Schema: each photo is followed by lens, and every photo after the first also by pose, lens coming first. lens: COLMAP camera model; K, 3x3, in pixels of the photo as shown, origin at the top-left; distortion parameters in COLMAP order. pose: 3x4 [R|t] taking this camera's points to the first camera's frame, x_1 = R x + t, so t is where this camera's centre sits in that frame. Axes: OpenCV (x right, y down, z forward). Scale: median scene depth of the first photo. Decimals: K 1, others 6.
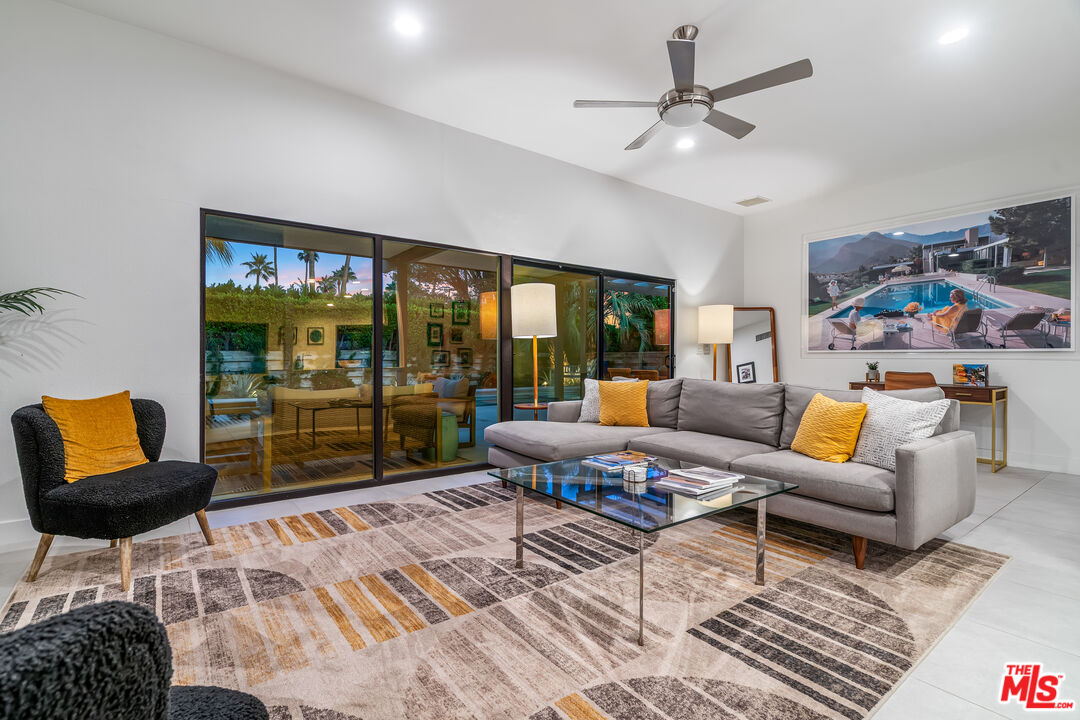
lens RADIAL K [[500.4, 0, 536.7], [0, 500.4, 360.3], [0, 0, 1]] dist [0.000389, 0.000050]
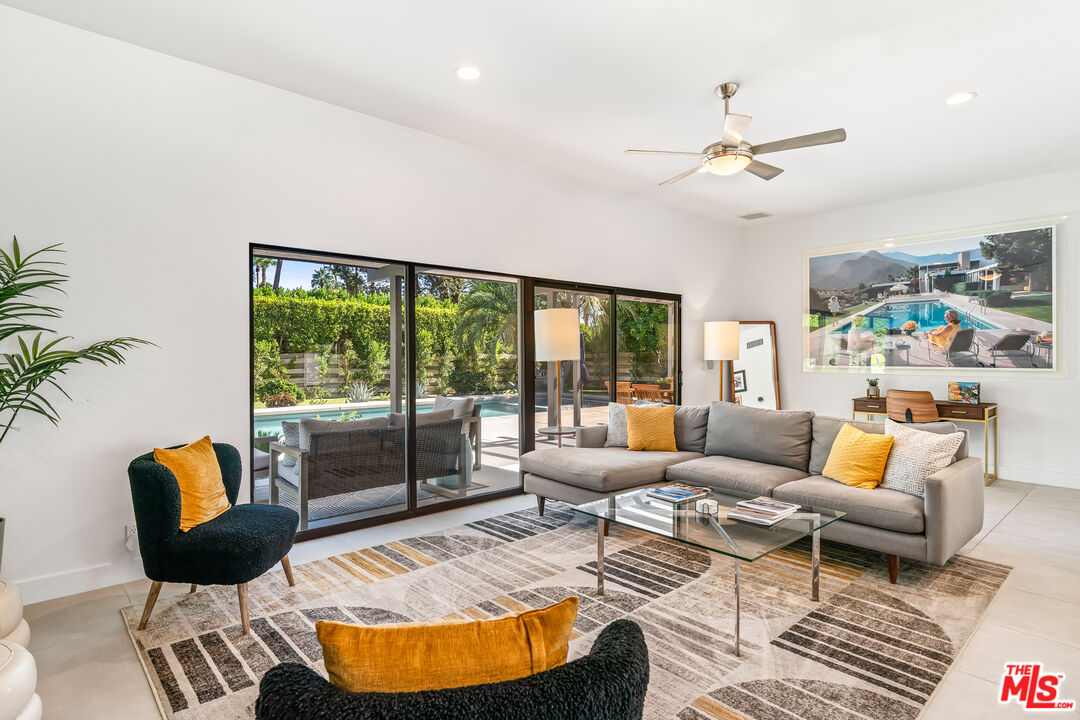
lens RADIAL K [[566.6, 0, 536.3], [0, 566.6, 356.5], [0, 0, 1]] dist [0.003777, 0.000633]
pose [[0.995779, -0.004375, 0.091679, -0.147587], [0.004438, 0.999990, -0.000483, -0.054278], [-0.091675, 0.000888, 0.995789, -0.112833]]
